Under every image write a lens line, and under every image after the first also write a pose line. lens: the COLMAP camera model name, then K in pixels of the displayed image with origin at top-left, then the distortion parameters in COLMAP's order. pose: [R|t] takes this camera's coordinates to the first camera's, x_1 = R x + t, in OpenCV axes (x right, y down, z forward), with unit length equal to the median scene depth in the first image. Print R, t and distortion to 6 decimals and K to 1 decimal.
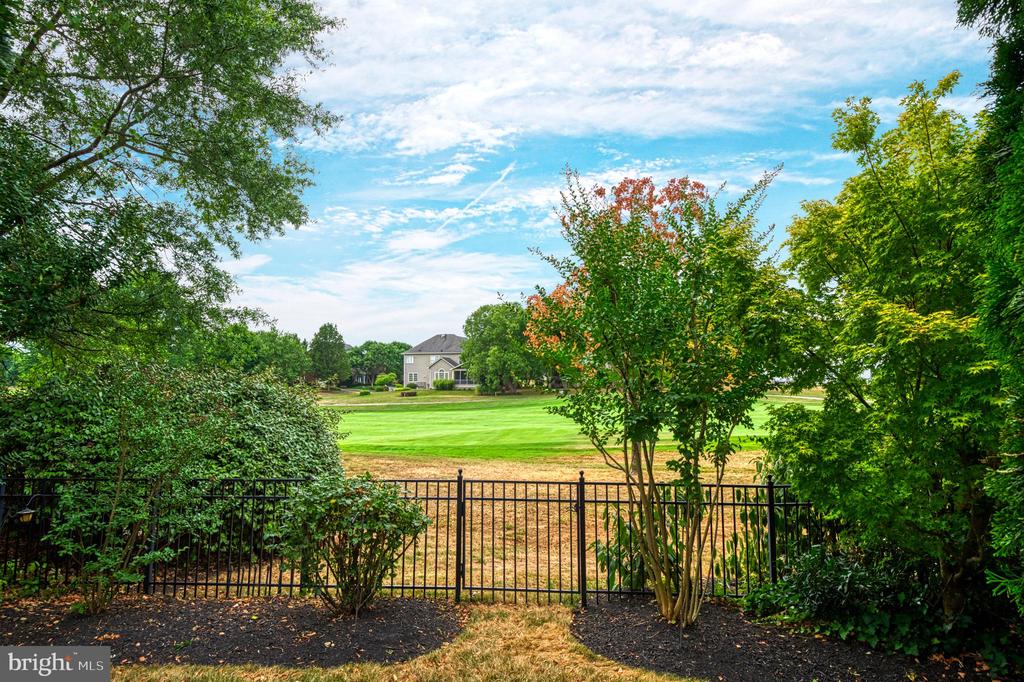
lens RADIAL K [[590.7, 0, 513.3], [0, 590.7, 336.3], [0, 0, 1]] dist [0.001818, 0.000175]
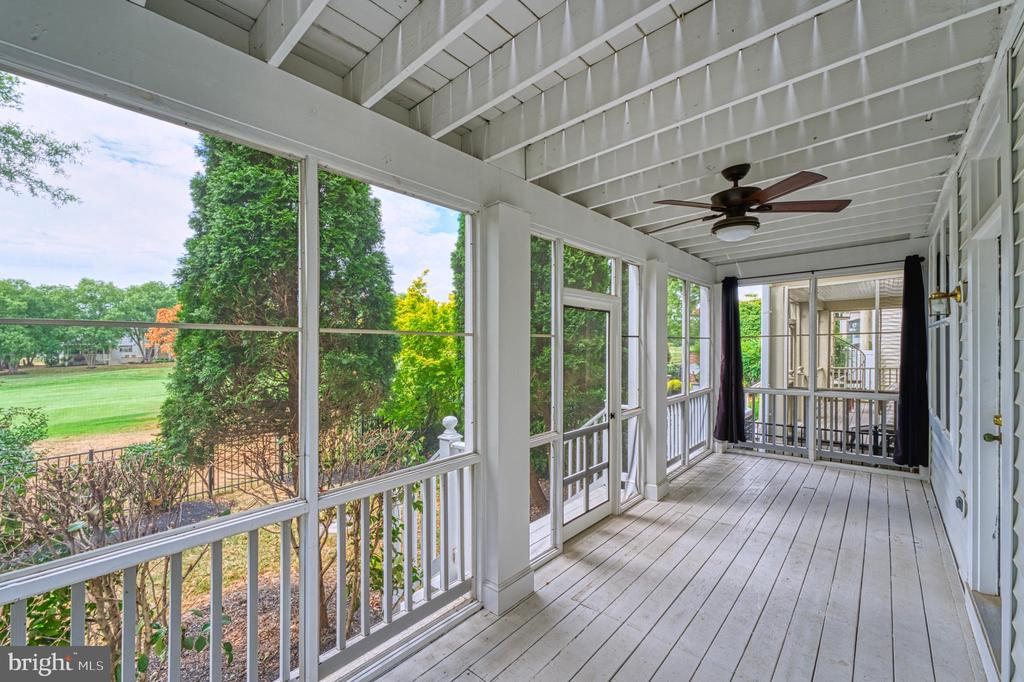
lens RADIAL K [[410.9, 0, 512.4], [0, 410.9, 344.1], [0, 0, 1]] dist [0.000912, 0.000133]
pose [[0.586302, 0.006108, 0.810070, -0.933989], [-0.051978, 0.998195, 0.030093, -0.203585], [-0.808423, -0.059749, 0.585561, -0.813128]]
